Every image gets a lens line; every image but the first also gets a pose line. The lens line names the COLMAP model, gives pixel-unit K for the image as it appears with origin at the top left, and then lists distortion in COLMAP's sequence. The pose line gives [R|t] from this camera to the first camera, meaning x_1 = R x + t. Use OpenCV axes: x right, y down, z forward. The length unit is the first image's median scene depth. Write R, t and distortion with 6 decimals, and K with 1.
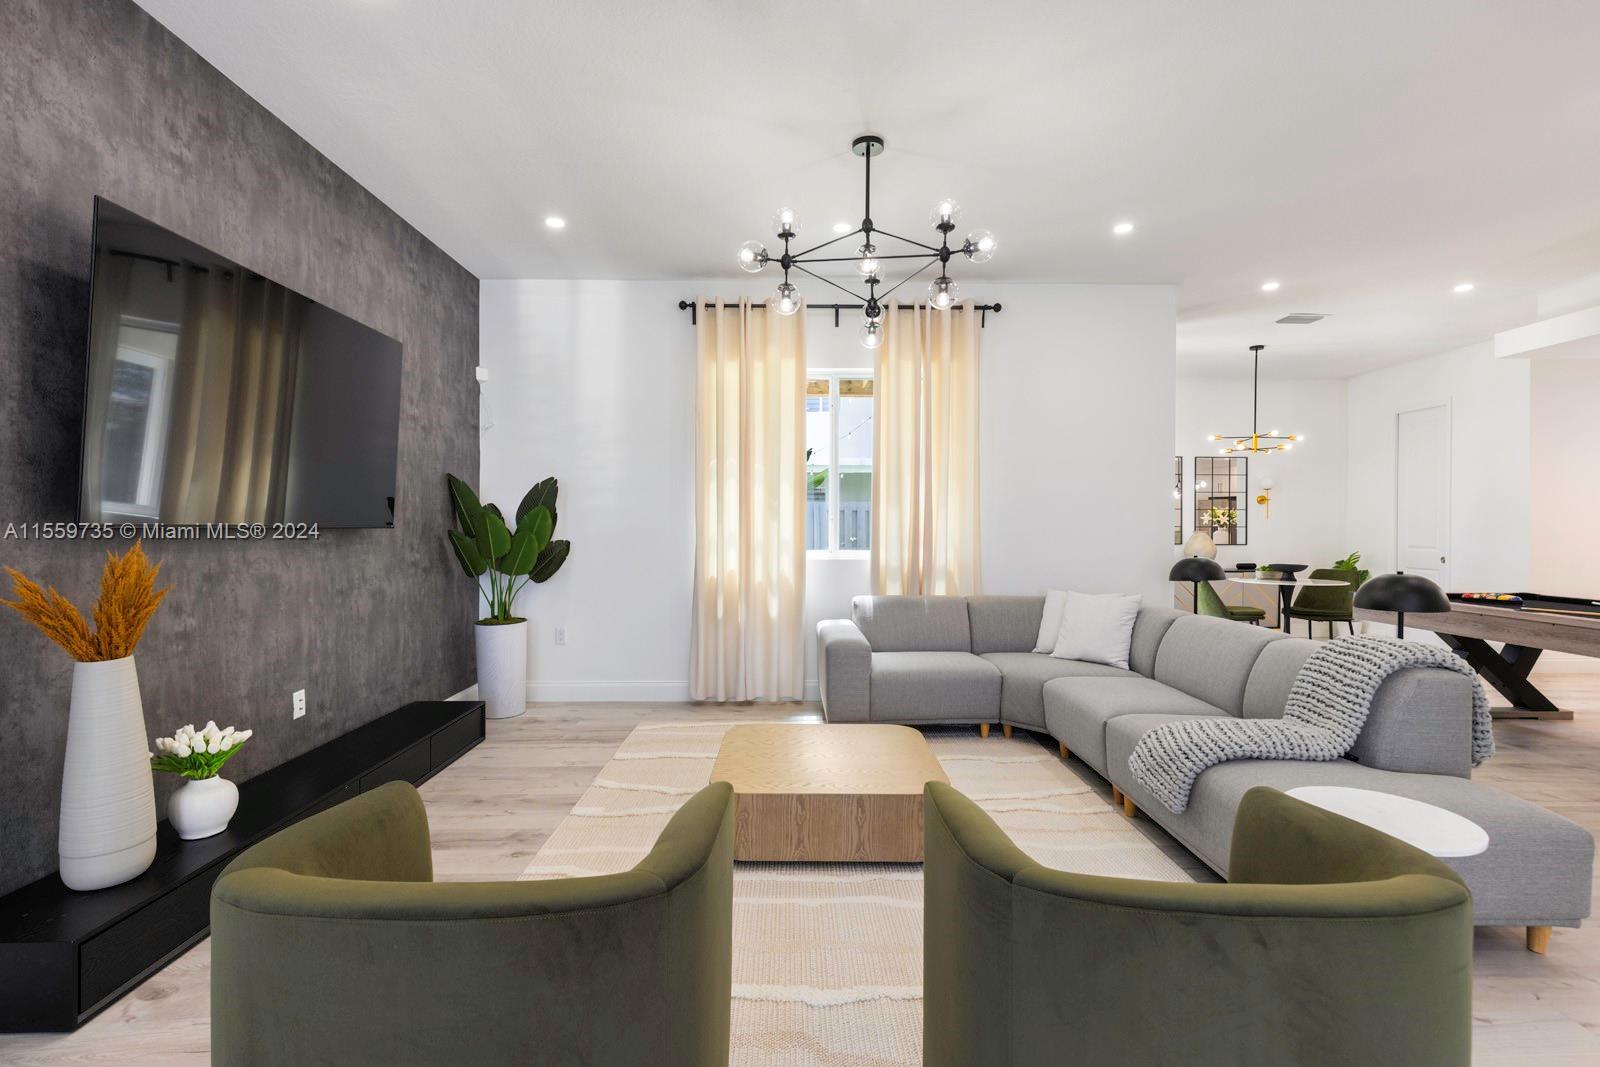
lens RADIAL K [[719.6, 0, 797.9], [0, 719.6, 531.7], [0, 0, 1]] dist [0.004114, 0.000488]
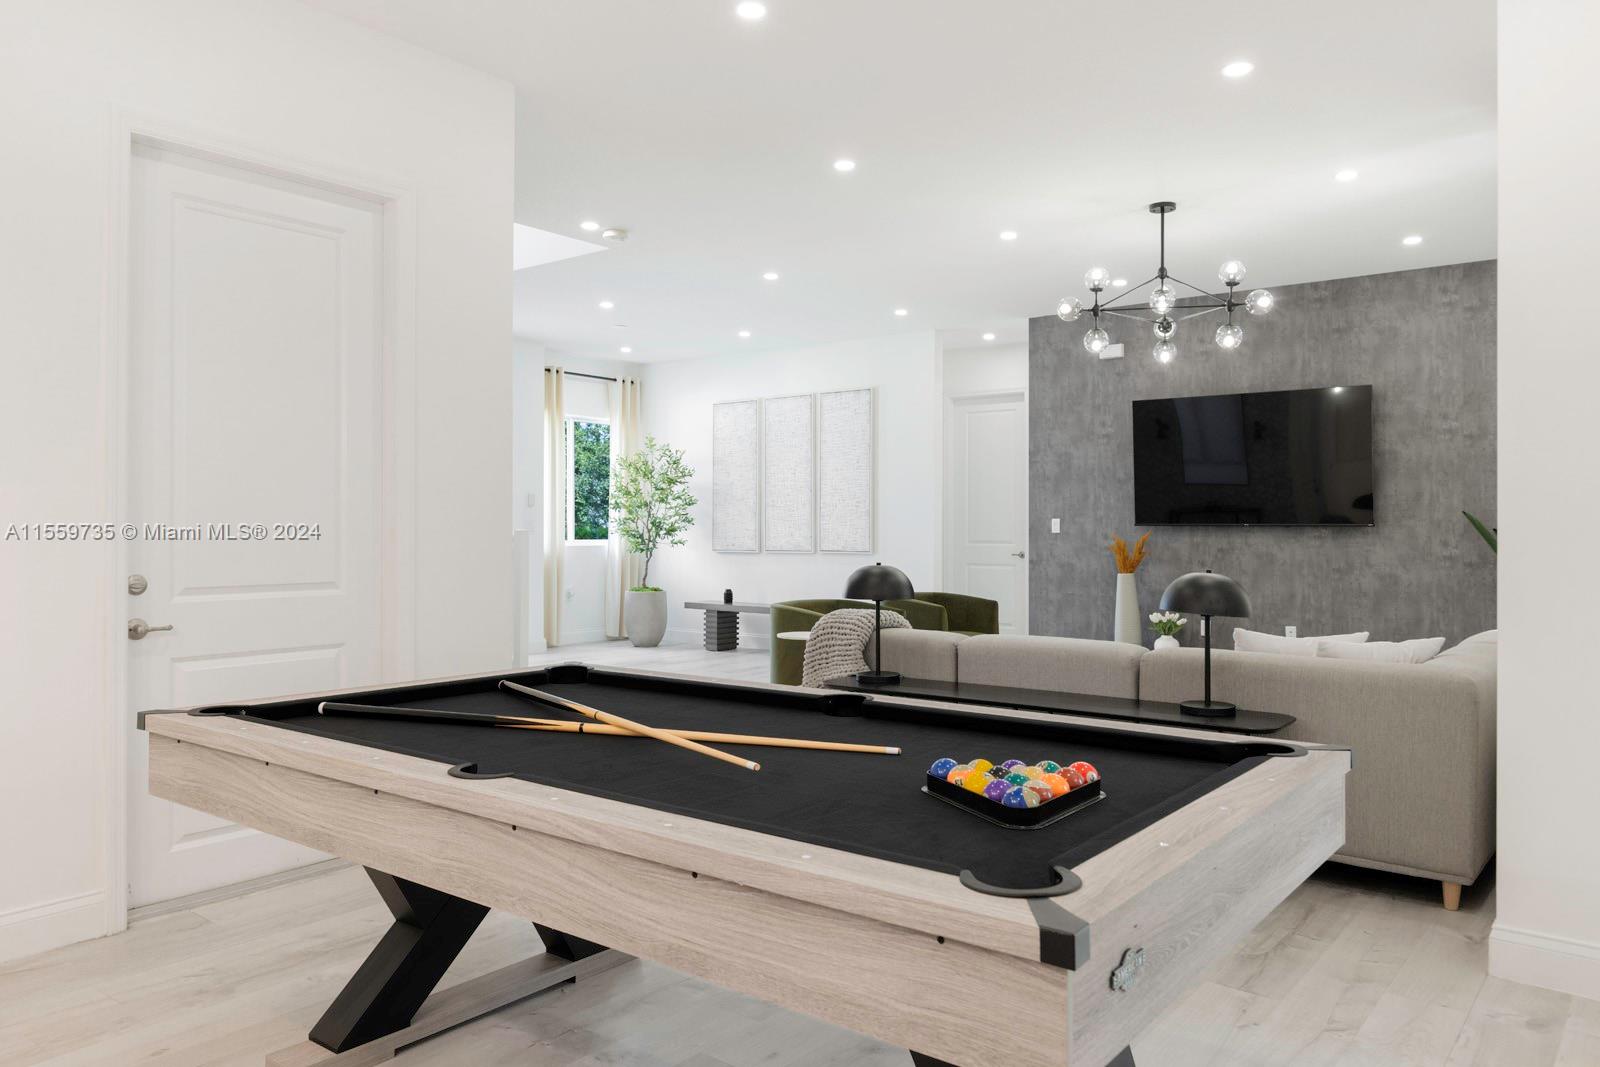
lens RADIAL K [[1163.1, 0, 800.0], [0, 1163.1, 533.5], [0, 0, 1]] dist [-0.002444, 0.000047]
pose [[-0.642448, -0.001435, -0.766328, 1.989837], [-0.011334, 0.999907, 0.007629, 0.004393], [0.766245, 0.013587, -0.642405, 1.798420]]
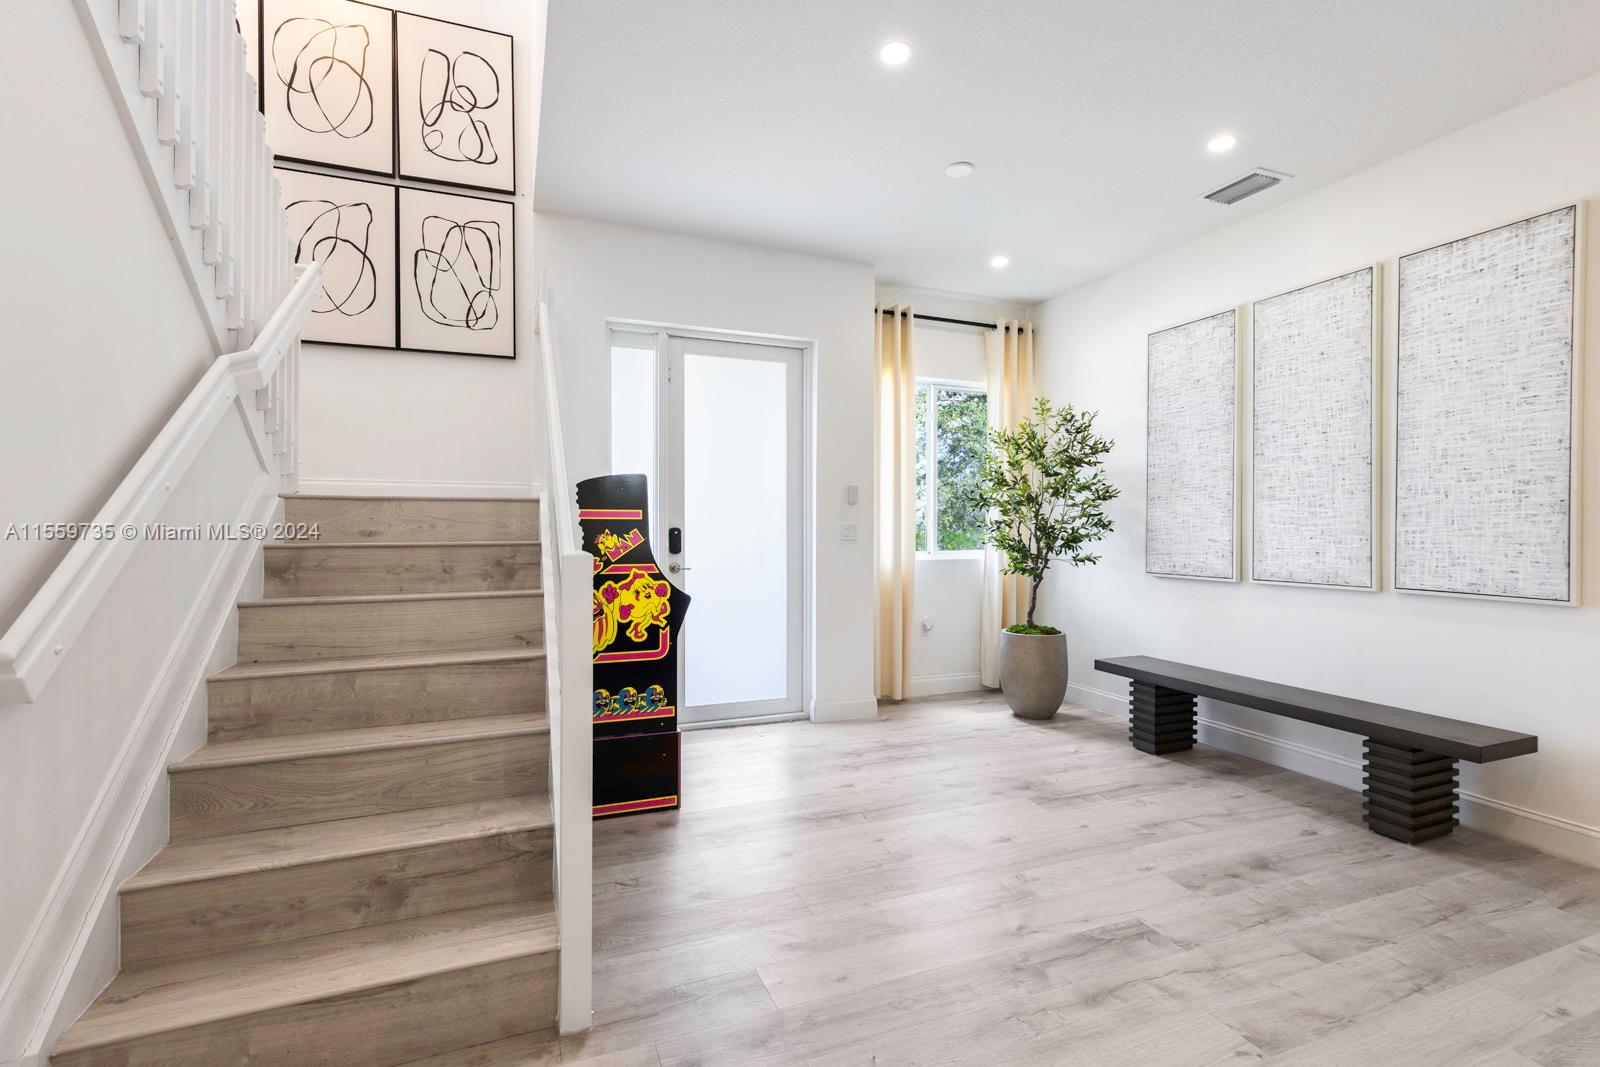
lens RADIAL K [[719.6, 0, 797.9], [0, 719.6, 531.7], [0, 0, 1]] dist [0.004114, 0.000488]
pose [[-0.938032, -0.000727, -0.346547, 0.495302], [-0.006874, 0.999840, 0.016509, -0.009152], [0.346480, 0.017868, -0.937887, 0.327906]]
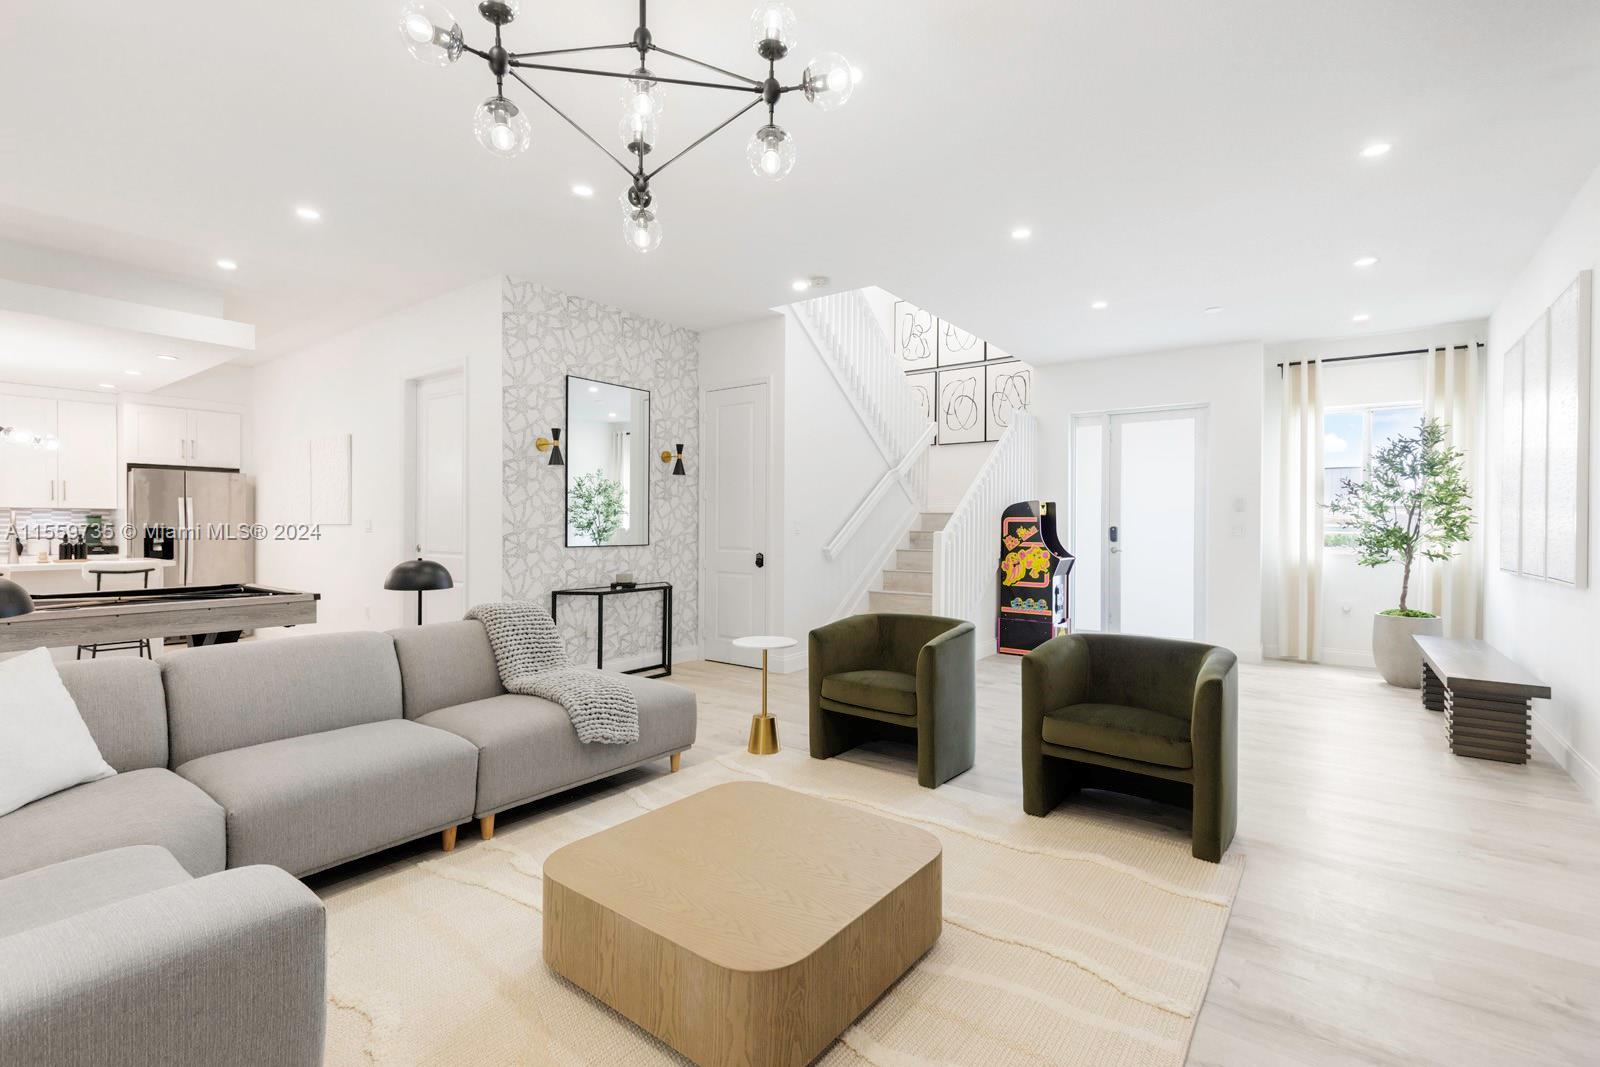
lens RADIAL K [[719.6, 0, 797.9], [0, 719.6, 531.7], [0, 0, 1]] dist [0.004114, 0.000488]
pose [[-0.779778, -0.012759, 0.625926, -0.410671], [-0.003149, 0.999860, 0.016457, -0.010689], [-0.626049, 0.010862, -0.779708, 1.408192]]
